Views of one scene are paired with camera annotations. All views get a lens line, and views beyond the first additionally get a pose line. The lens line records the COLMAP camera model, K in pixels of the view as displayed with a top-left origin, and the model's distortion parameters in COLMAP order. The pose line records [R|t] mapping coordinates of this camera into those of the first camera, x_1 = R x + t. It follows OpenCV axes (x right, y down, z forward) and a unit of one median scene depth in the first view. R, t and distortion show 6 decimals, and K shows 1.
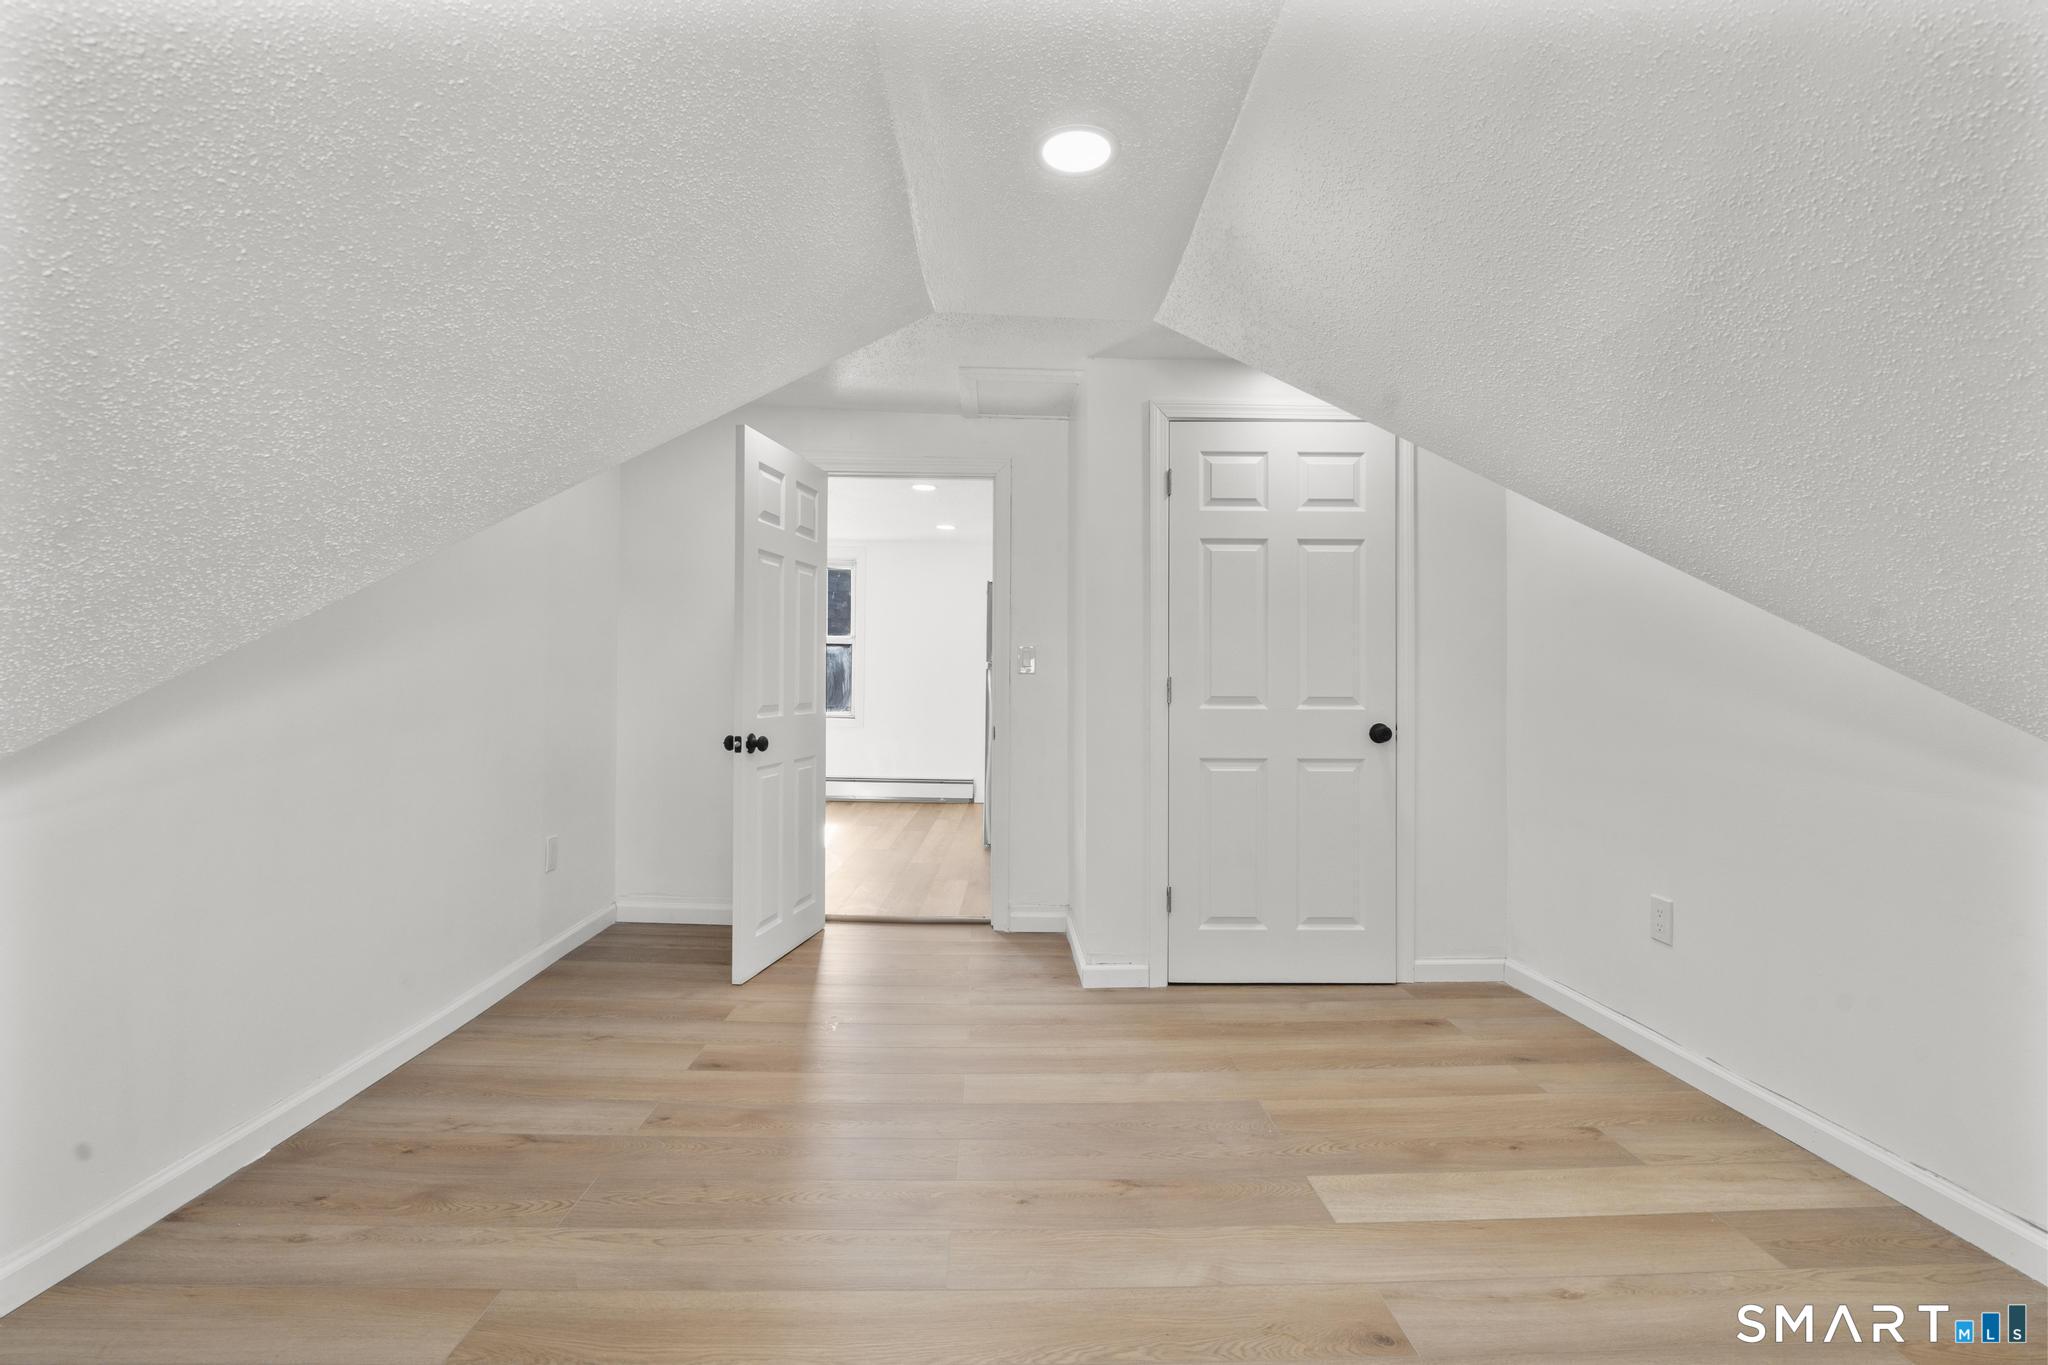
lens RADIAL K [[922.4, 0, 1025.4], [0, 922.4, 686.3], [0, 0, 1]] dist [-0.005981, 0.003250]
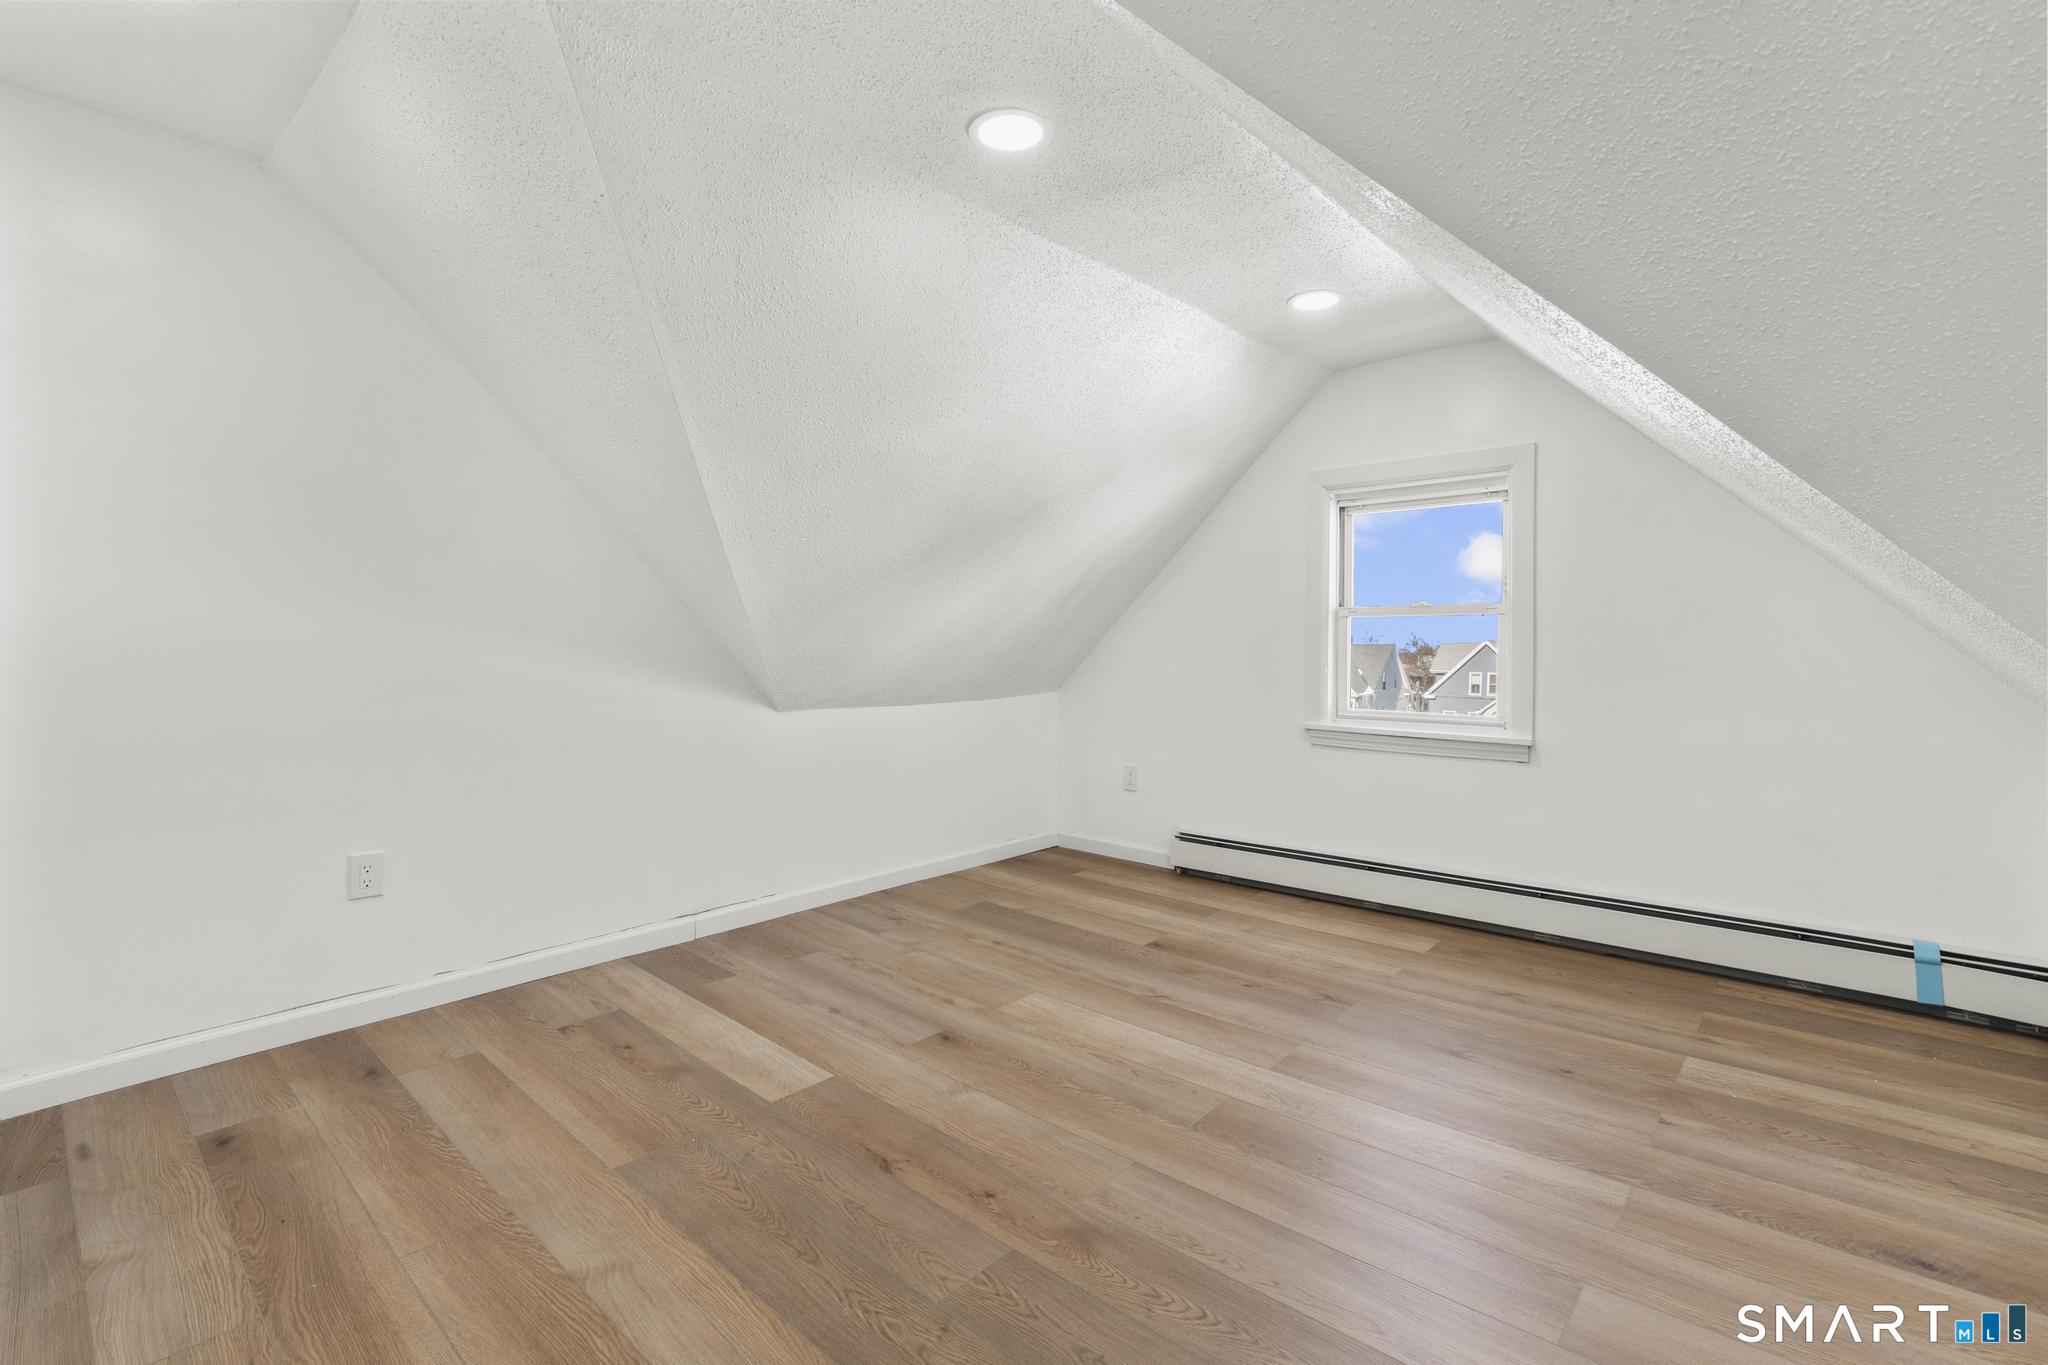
lens RADIAL K [[922.4, 0, 1024.8], [0, 922.4, 673.5], [0, 0, 1]] dist [-0.005981, 0.003250]
pose [[-0.724393, -0.027681, 0.688831, -0.604709], [-0.008961, 0.999487, 0.030741, 0.003254], [-0.689329, 0.016096, -0.724270, 1.515595]]
